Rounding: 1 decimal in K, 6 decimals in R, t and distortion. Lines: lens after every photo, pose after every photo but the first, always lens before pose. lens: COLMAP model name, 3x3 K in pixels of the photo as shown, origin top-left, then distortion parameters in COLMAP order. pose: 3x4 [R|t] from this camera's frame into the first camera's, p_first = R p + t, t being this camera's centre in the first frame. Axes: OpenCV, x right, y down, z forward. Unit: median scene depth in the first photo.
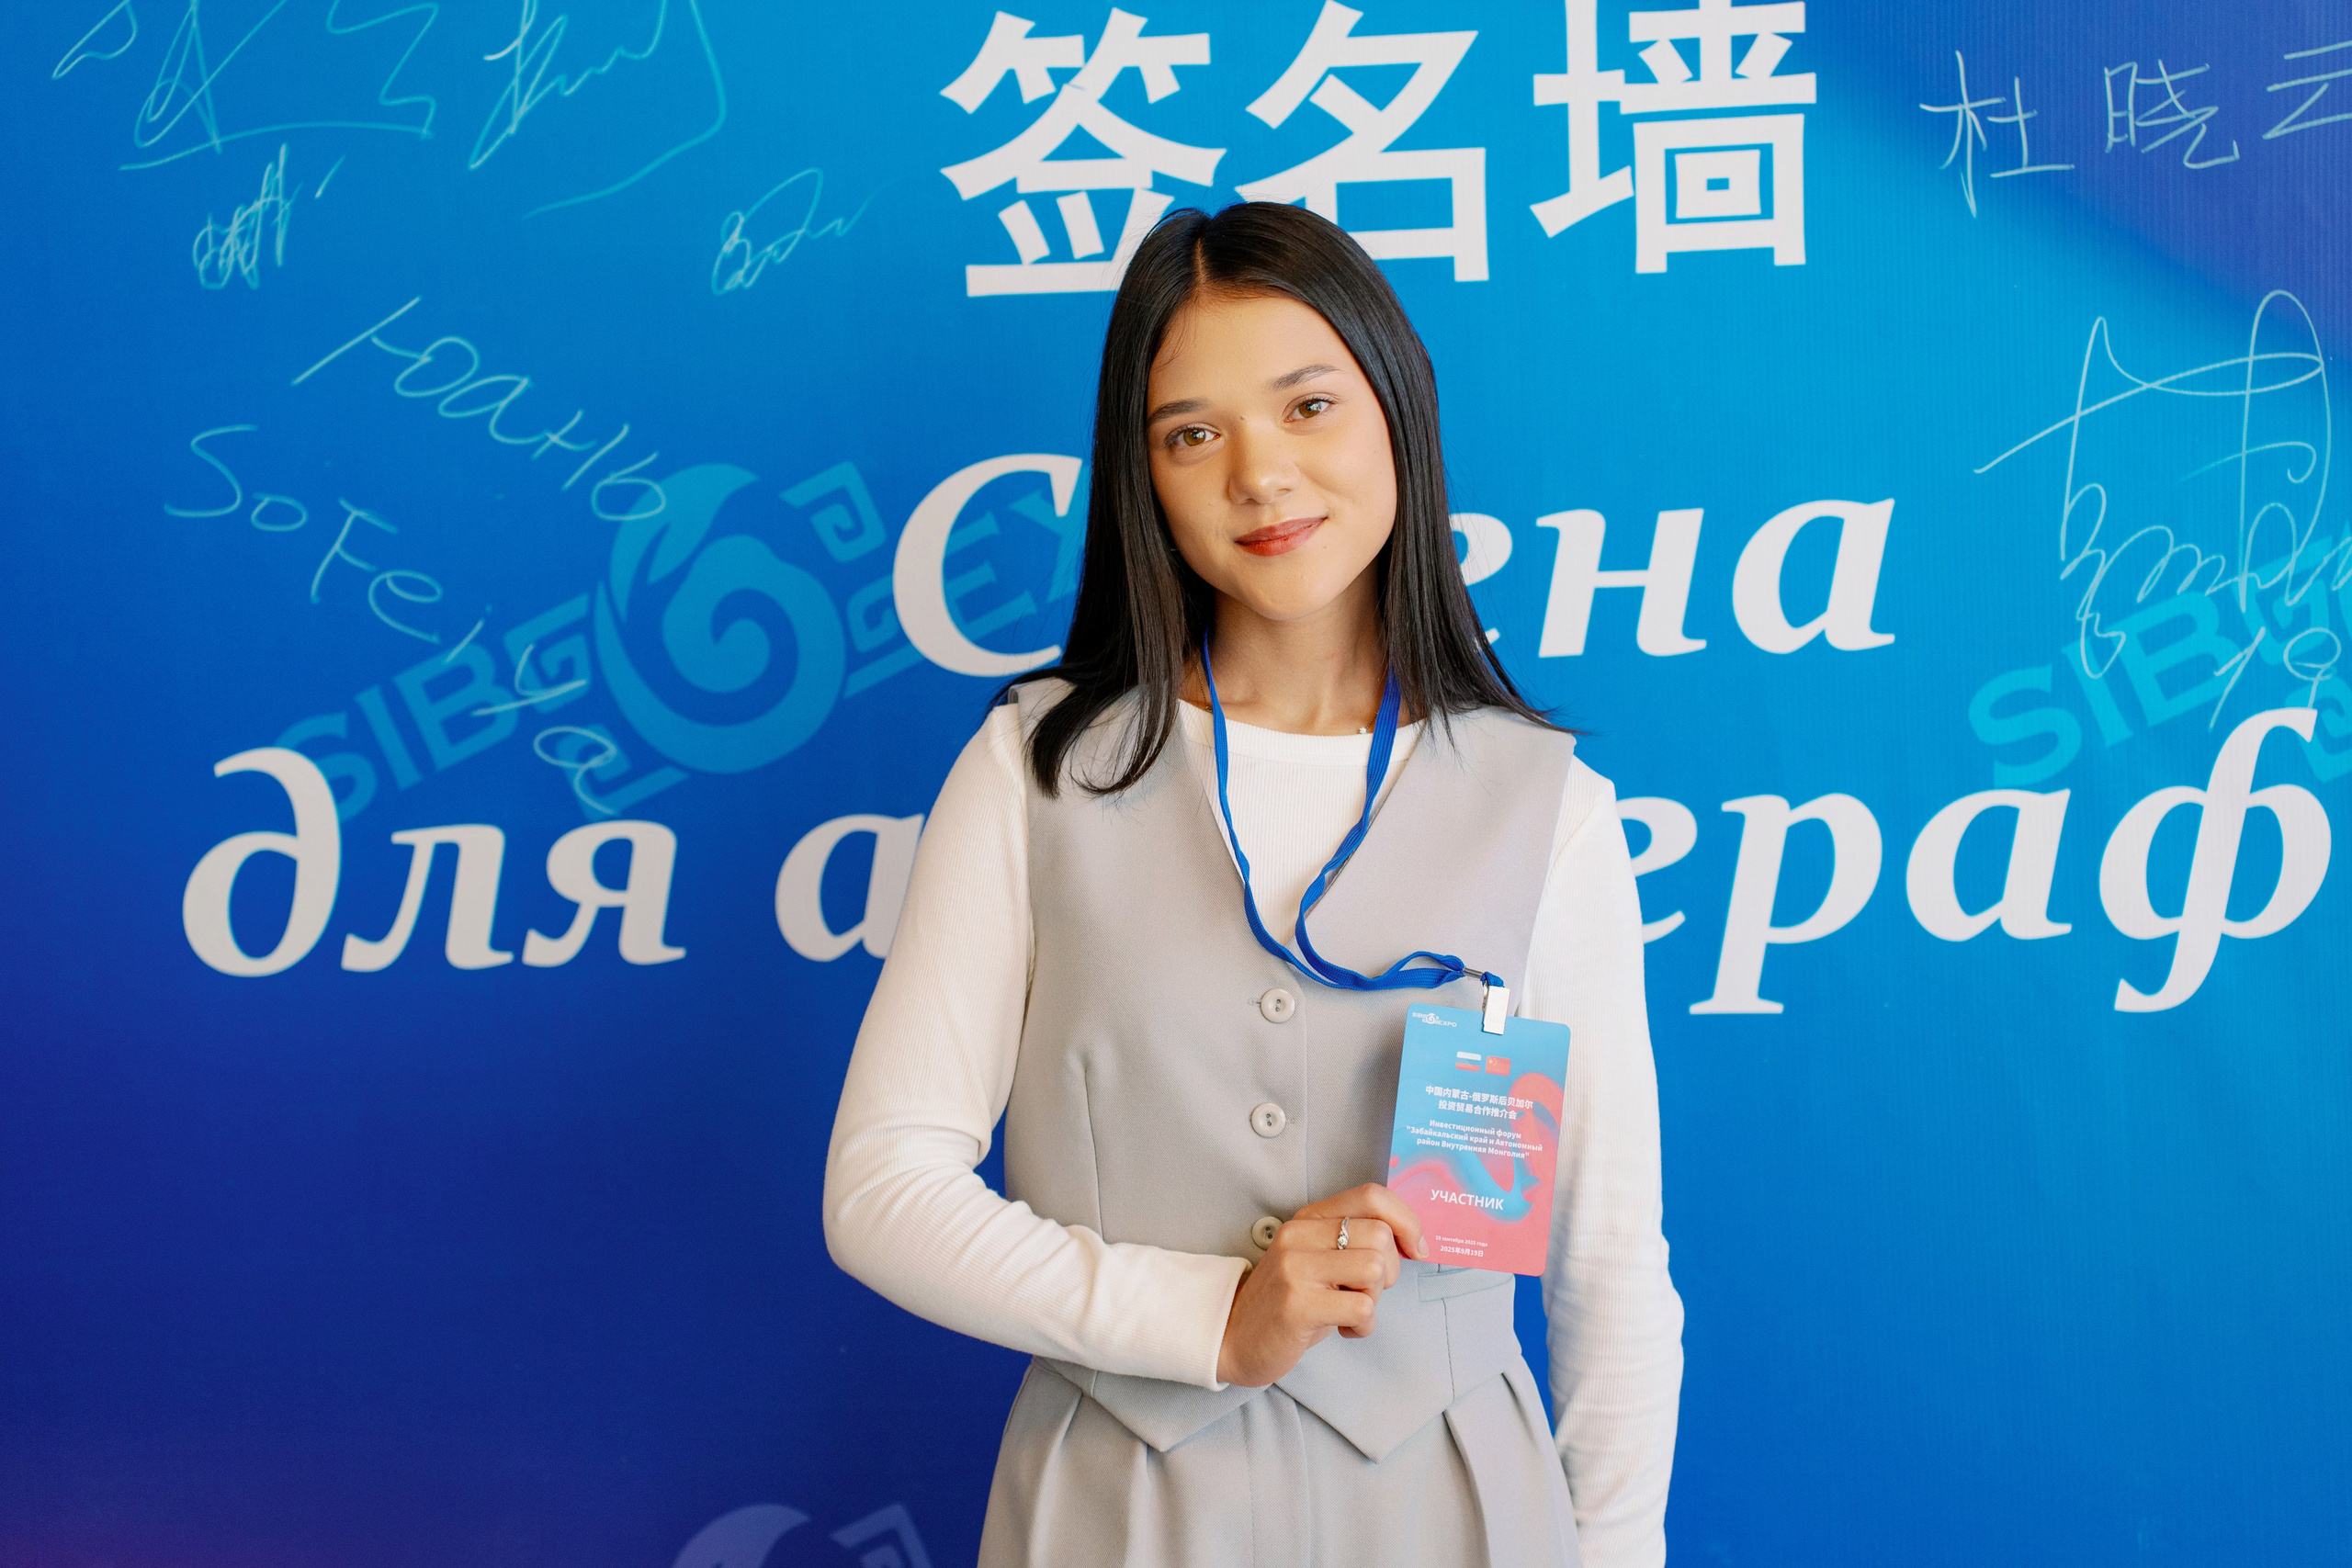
lens RADIAL K [[5329.4, 0, 1164.8], [0, 5329.4, 787.9], [0, 0, 1]] dist [0.676258, 0.444213]
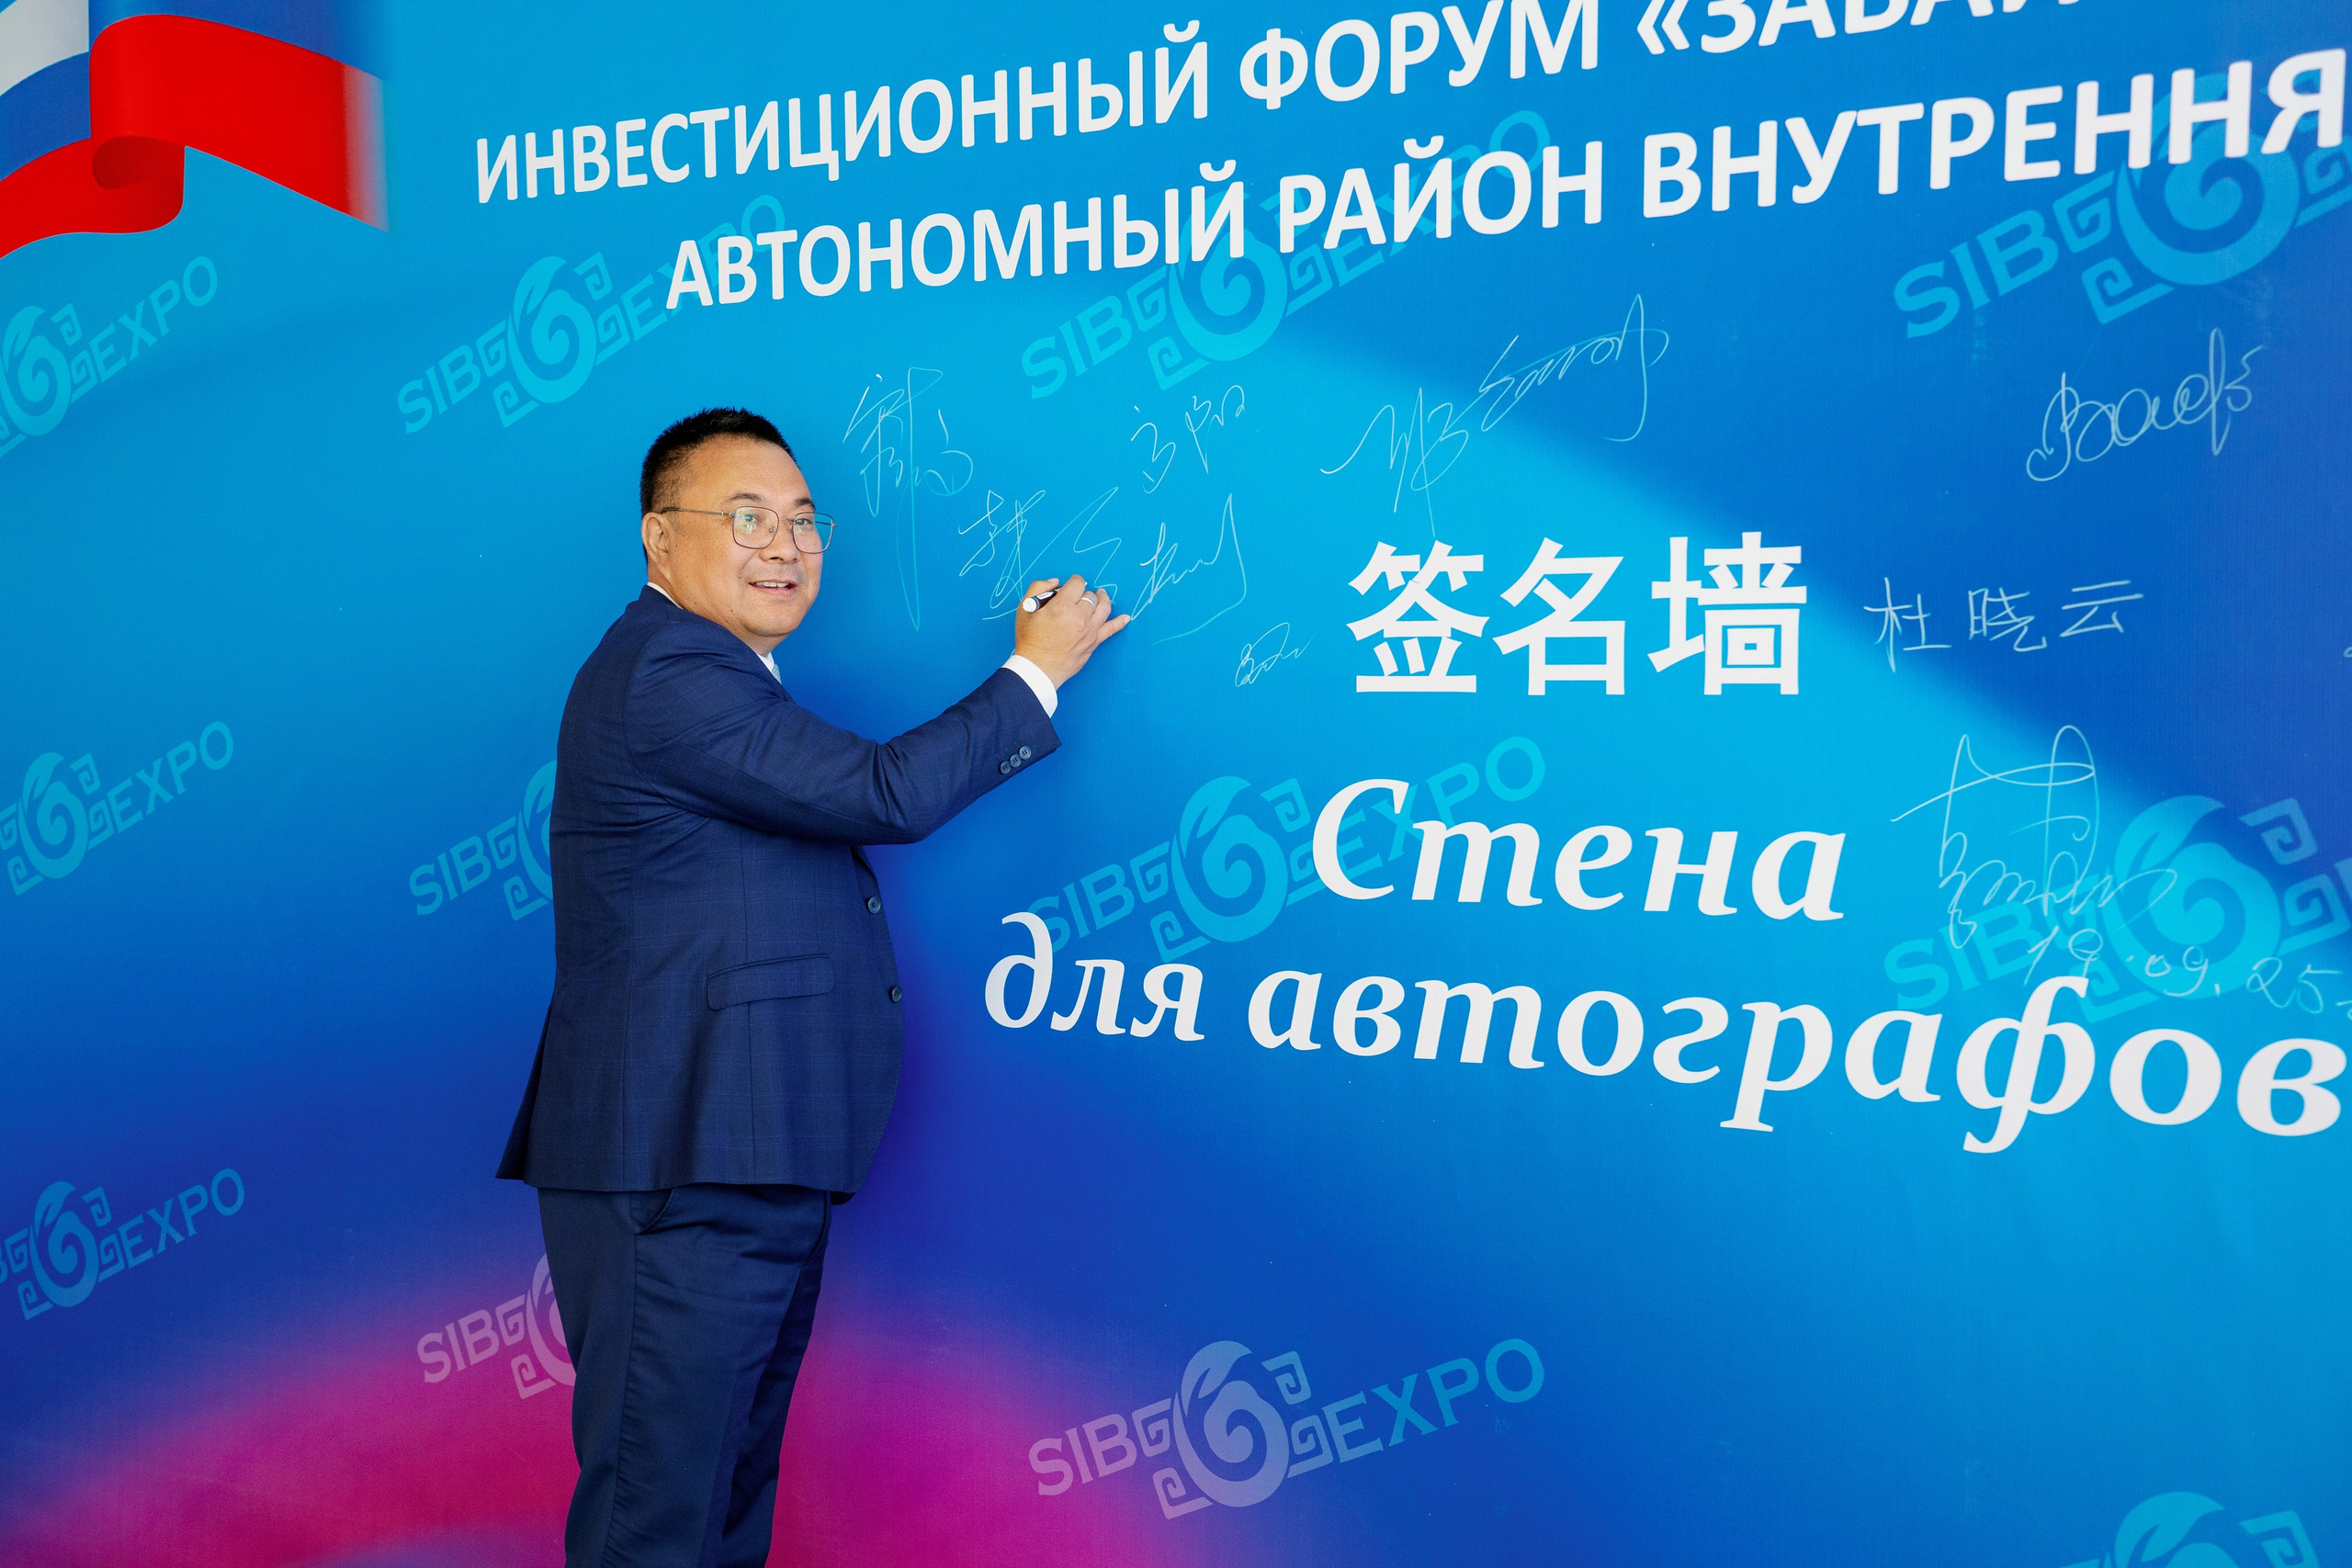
lens RADIAL K [[2657.8, 0, 1176.0], [0, 2657.8, 784.0], [0, 0, 1]] dist [0.087208, 0.092492]
pose [[0.915382, 0.056610, -0.398586, 0.274649], [-0.091255, 0.993470, -0.068476, 0.007838], [0.392107, 0.099054, 0.914571, 0.146166]]
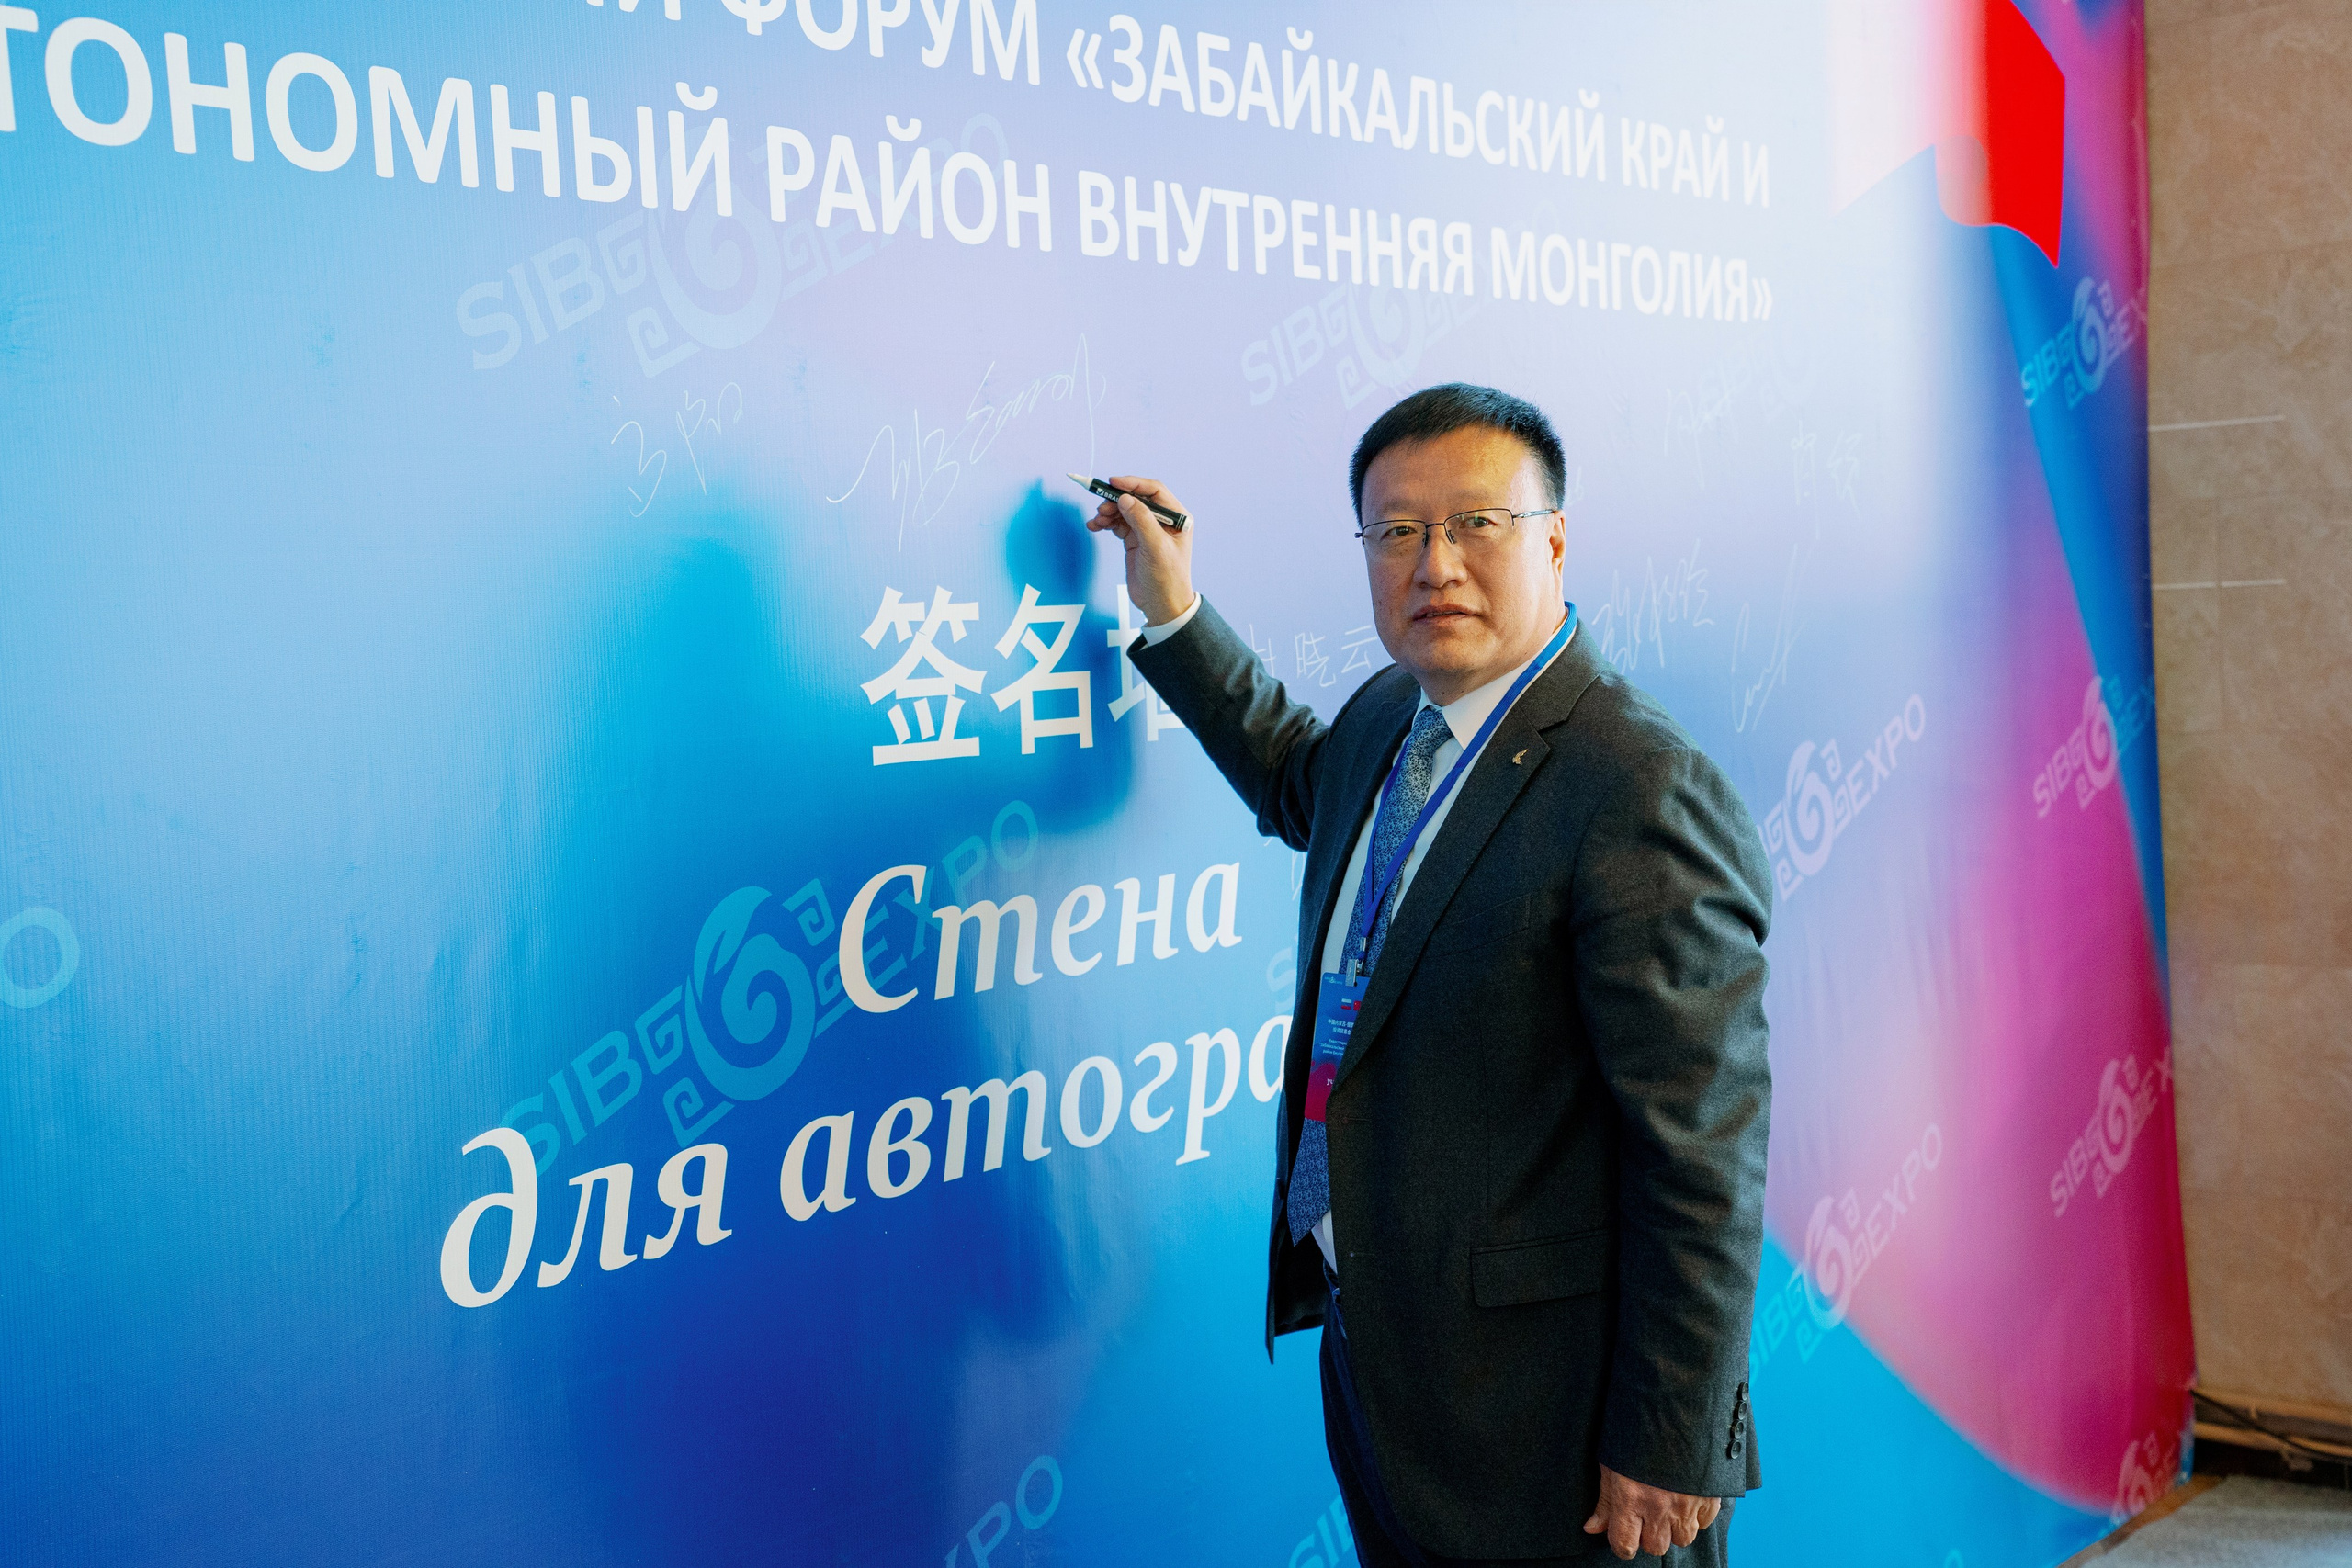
lens RADIAL K [[2974.2, 0, 1176.0], [0, 2974.2, 784.0], [0, 0, 1]] dist [0.125131, 0.192597]
pose [[0.524035, -0.031876, 0.851100, -0.724588], [0.128855, 0.990764, -0.042231, -0.039637], [-0.841893, 0.131798, 0.523303, 0.486078]]
